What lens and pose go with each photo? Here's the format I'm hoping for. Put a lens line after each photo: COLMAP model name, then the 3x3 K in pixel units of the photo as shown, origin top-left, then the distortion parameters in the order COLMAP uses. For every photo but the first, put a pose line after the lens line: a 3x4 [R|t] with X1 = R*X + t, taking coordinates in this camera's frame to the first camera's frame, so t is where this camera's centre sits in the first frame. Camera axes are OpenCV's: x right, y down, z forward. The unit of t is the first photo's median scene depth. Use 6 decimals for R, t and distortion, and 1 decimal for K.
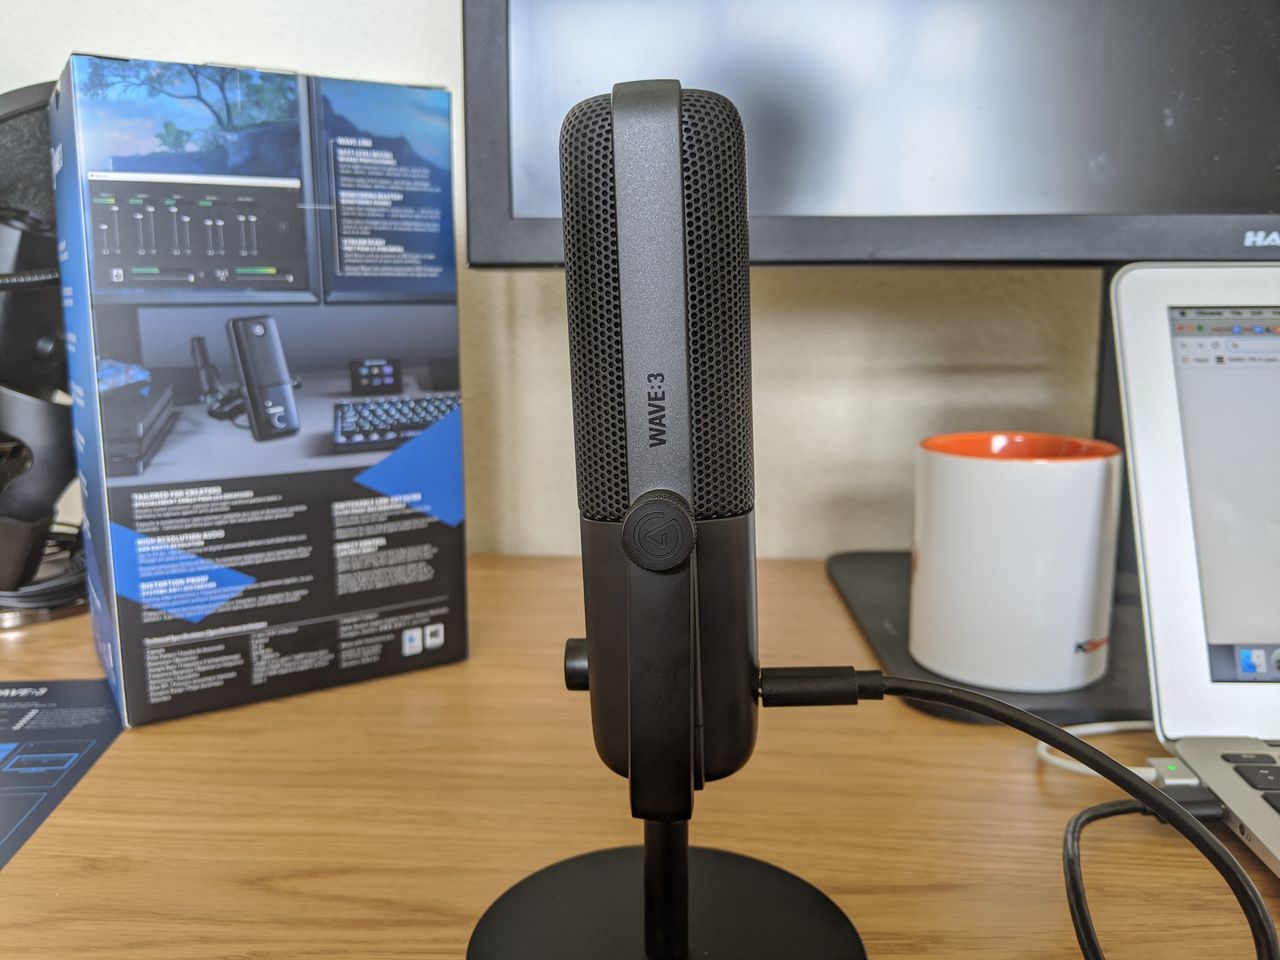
lens RADIAL K [[1075.4, 0, 628.3], [0, 1075.4, 470.8], [0, 0, 1]] dist [-0.001101, -0.033650]
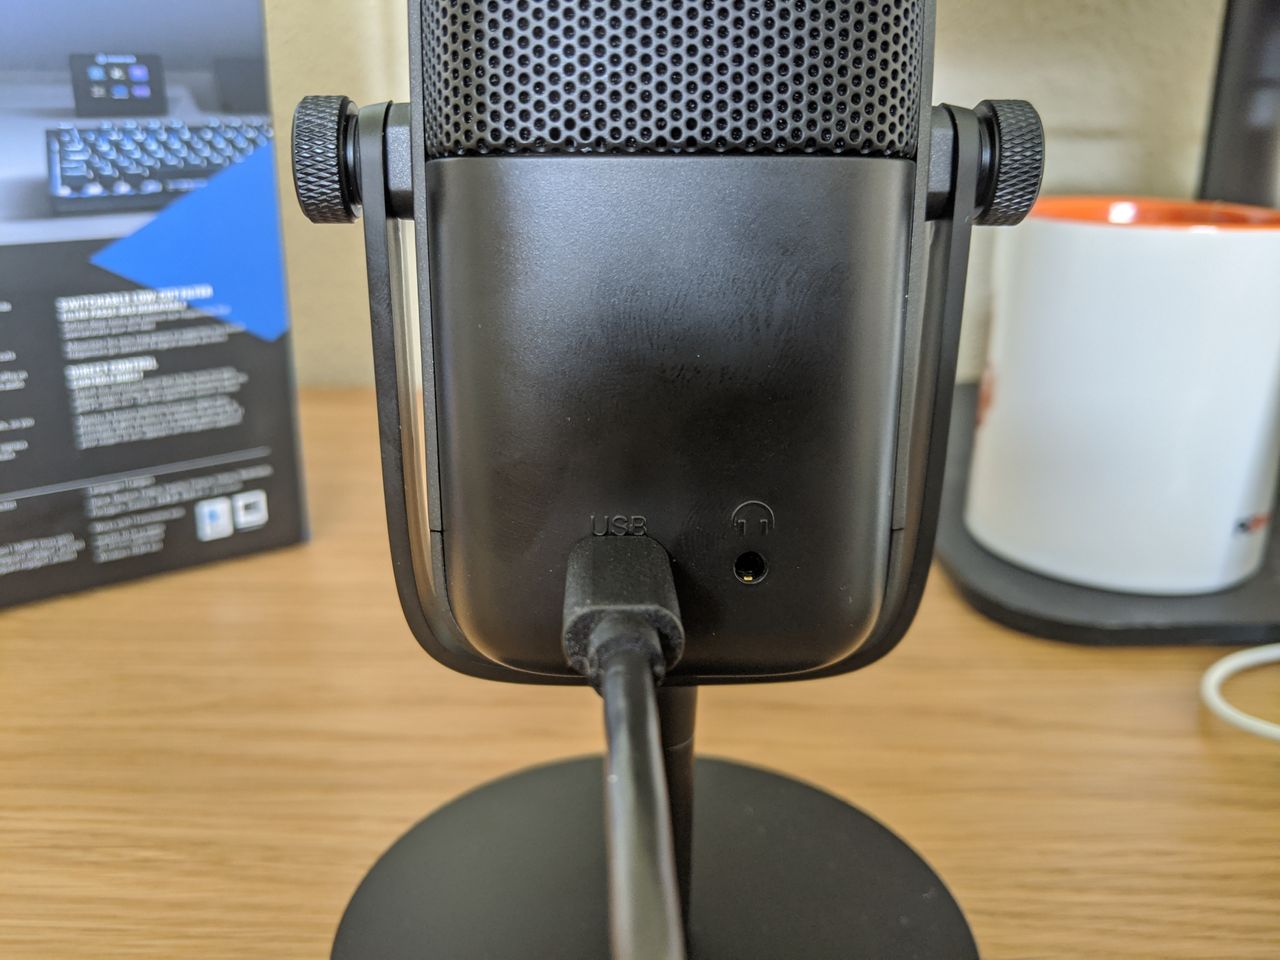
lens RADIAL K [[1075.4, 0, 632.3], [0, 1075.4, 476.4], [0, 0, 1]] dist [-0.001101, -0.033650]
pose [[0.998364, -0.004987, 0.056957, 0.013465], [-0.004009, 0.987630, 0.156750, 0.032271], [-0.057034, -0.156722, 0.985995, 0.365300]]
